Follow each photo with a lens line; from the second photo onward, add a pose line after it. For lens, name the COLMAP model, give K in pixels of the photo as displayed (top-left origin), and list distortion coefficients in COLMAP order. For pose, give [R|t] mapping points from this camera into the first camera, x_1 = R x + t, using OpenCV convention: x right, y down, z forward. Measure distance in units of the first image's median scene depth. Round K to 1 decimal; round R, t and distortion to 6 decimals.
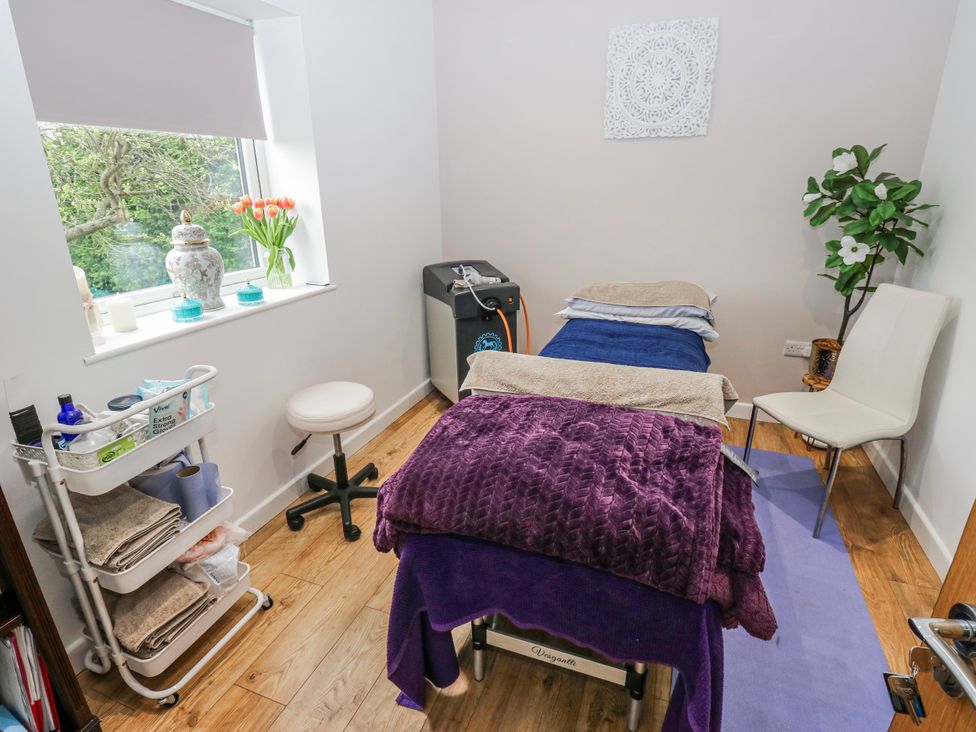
lens RADIAL K [[547.0, 0, 500.1], [0, 547.0, 361.6], [0, 0, 1]] dist [0.002531, -0.015981]
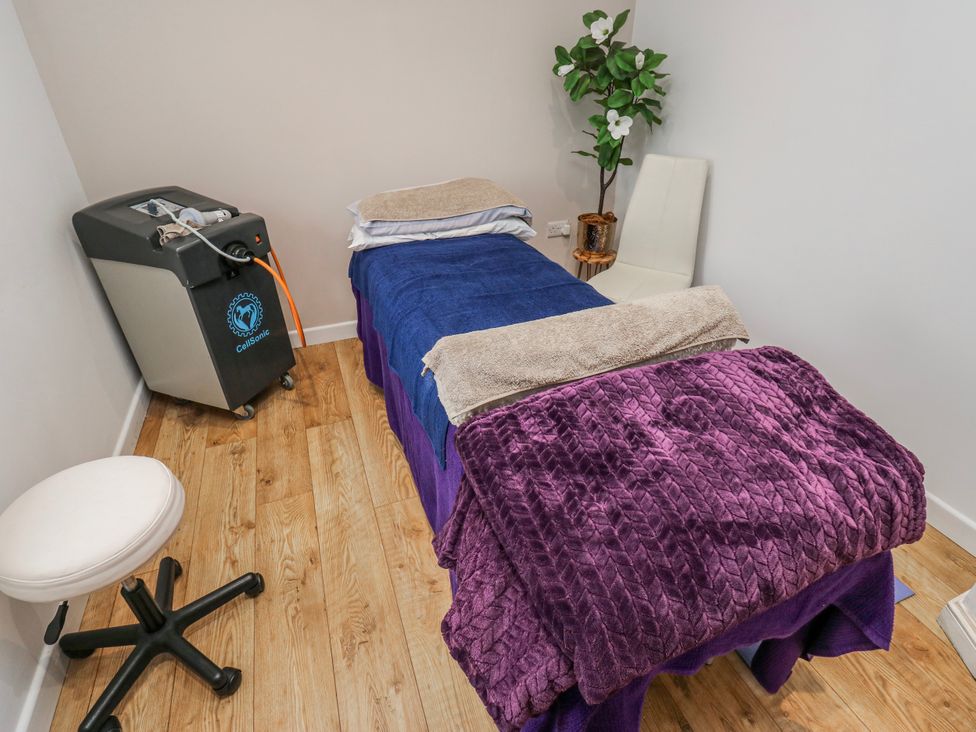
lens RADIAL K [[510.3, 0, 488.1], [0, 510.3, 362.0], [0, 0, 1]] dist [0.004539, -0.014717]
pose [[0.718983, -0.355406, 0.597285, -0.249261], [0.214617, 0.930901, 0.295574, -0.113973], [-0.661062, -0.084325, 0.745578, 0.371862]]
